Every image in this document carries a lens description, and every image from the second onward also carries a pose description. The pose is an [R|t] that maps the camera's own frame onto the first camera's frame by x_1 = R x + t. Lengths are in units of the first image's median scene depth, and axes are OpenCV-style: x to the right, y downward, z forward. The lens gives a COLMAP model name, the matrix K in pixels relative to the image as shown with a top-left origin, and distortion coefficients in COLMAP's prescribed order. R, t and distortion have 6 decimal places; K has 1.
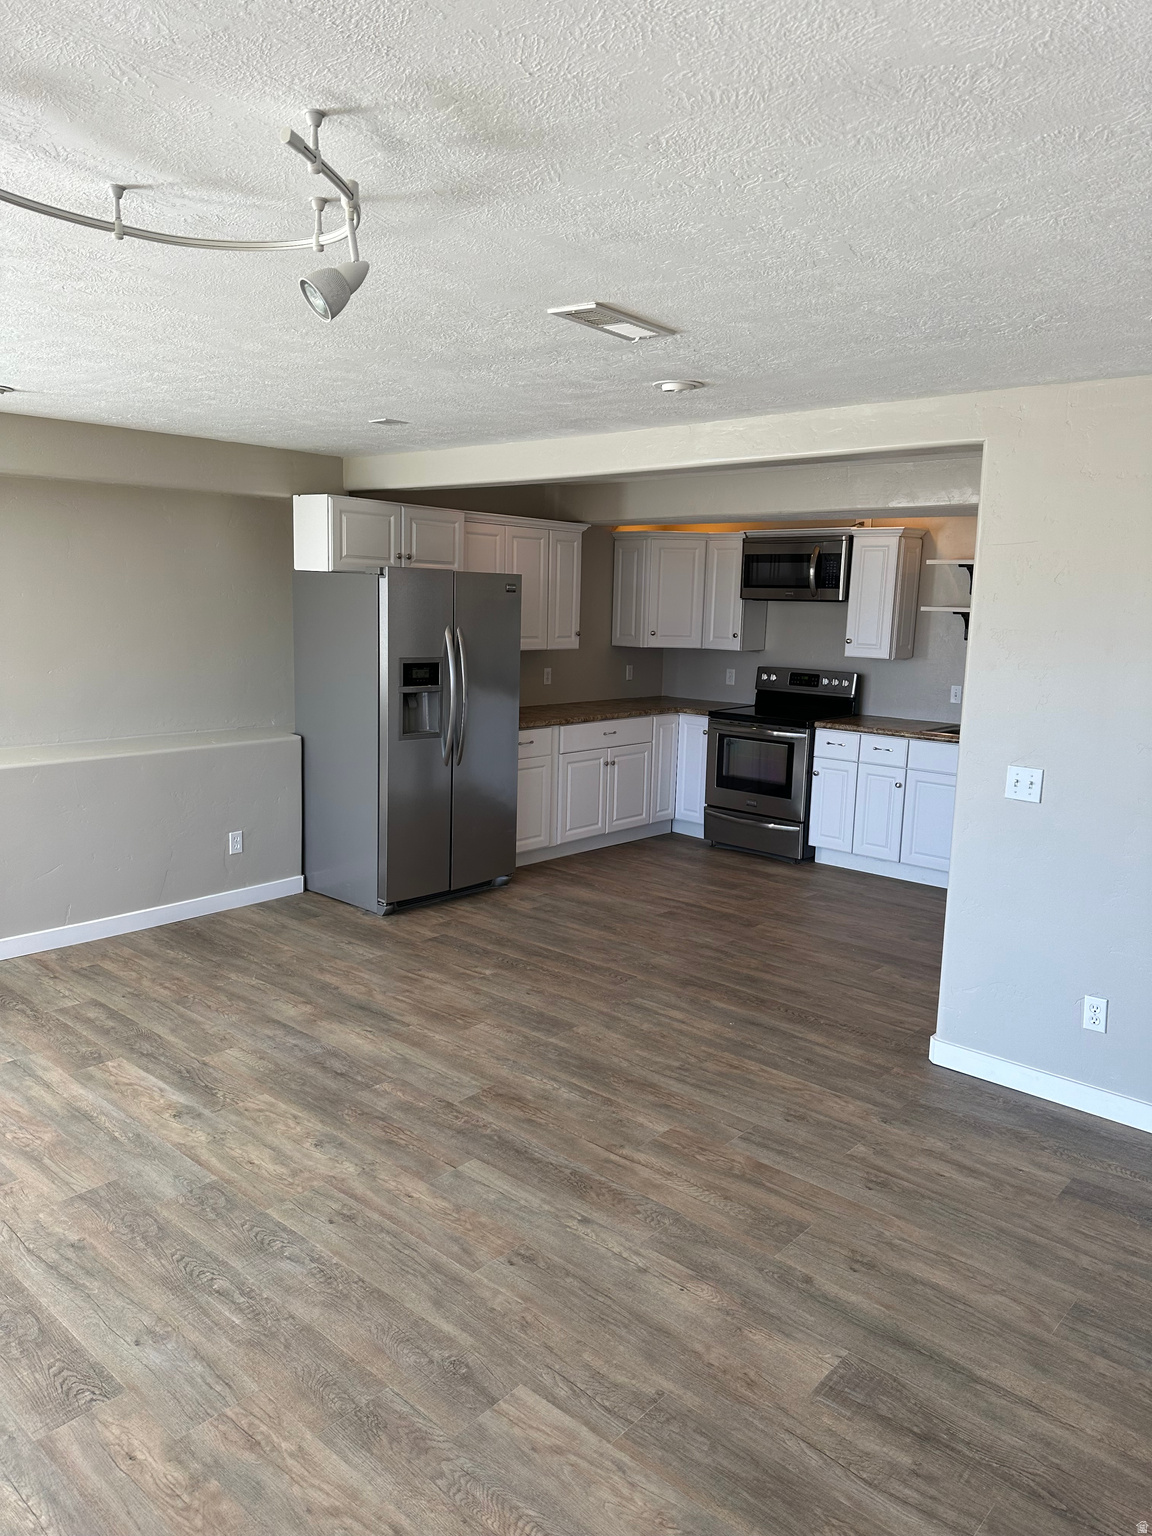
lens RADIAL K [[1079.2, 0, 576.6], [0, 1079.2, 765.0], [0, 0, 1]] dist [0.057791, -0.069263]
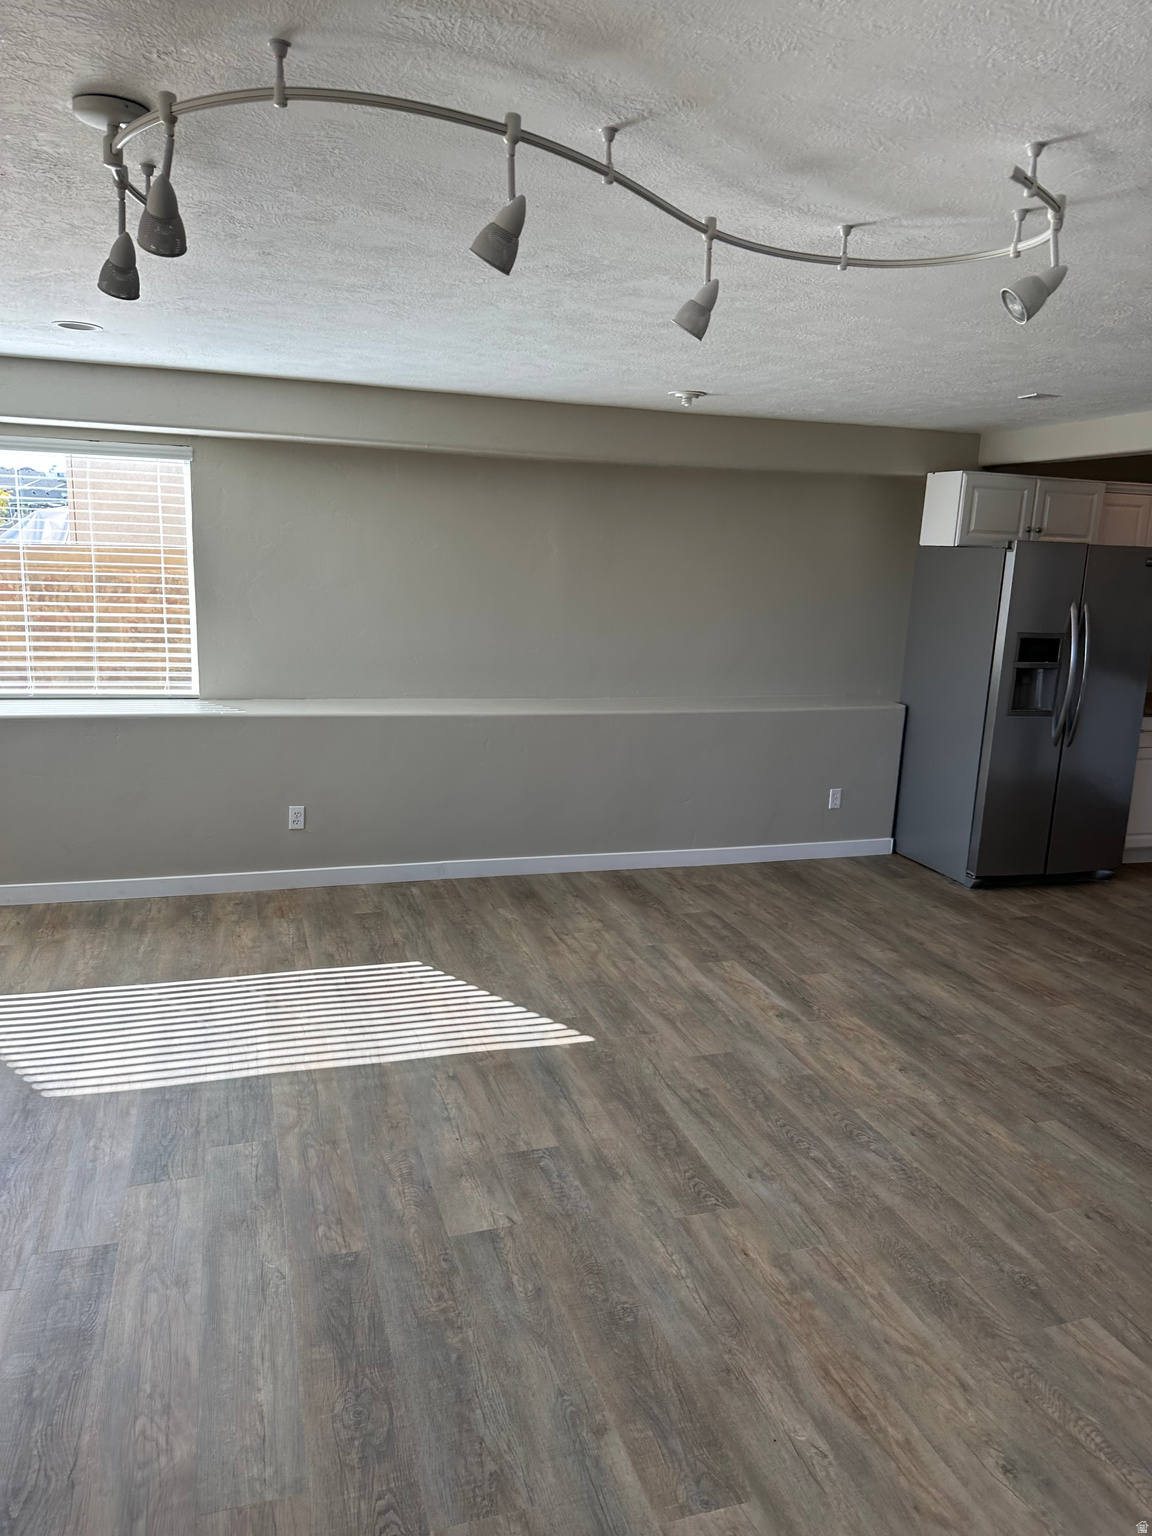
lens RADIAL K [[1079.2, 0, 574.7], [0, 1079.2, 767.1], [0, 0, 1]] dist [0.057791, -0.069263]
pose [[0.861983, 0.107235, -0.495466, -0.006625], [-0.095773, 0.994218, 0.048561, 0.014592], [0.497808, 0.005594, 0.867269, -0.077621]]
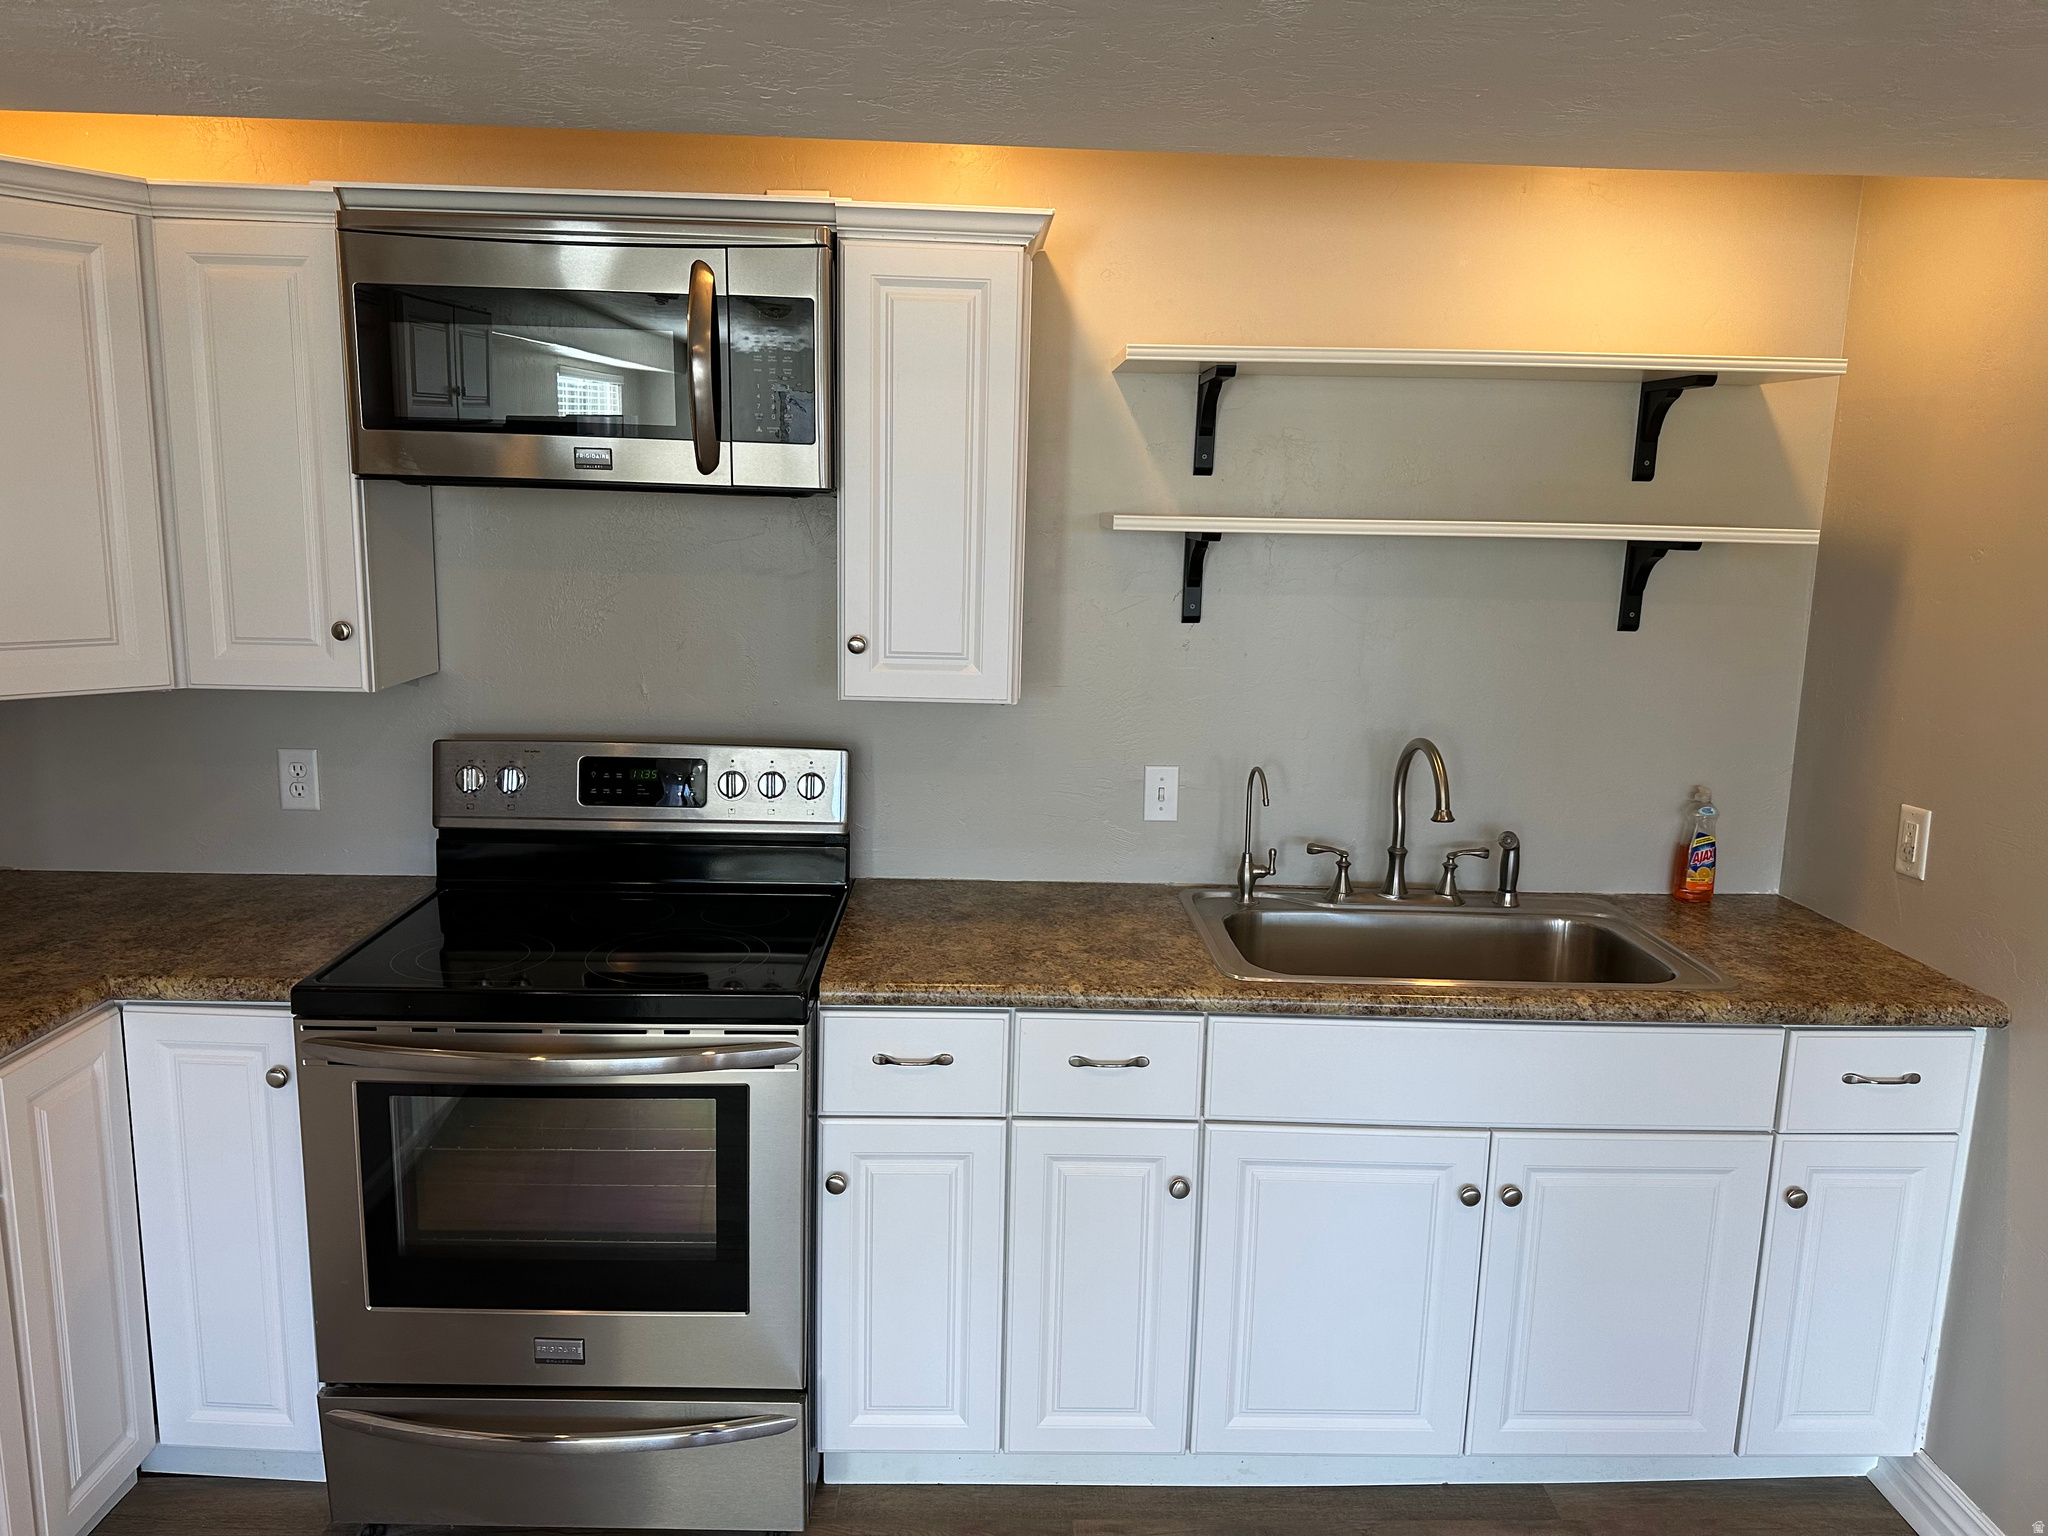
lens RADIAL K [[1439.0, 0, 1017.3], [0, 1439.0, 770.4], [0, 0, 1]] dist [0.057791, -0.069263]
pose [[0.735029, -0.127674, 0.665906, 0.055258], [0.102020, 0.991756, 0.077539, -0.140640], [-0.670316, 0.010942, 0.741995, 0.943610]]
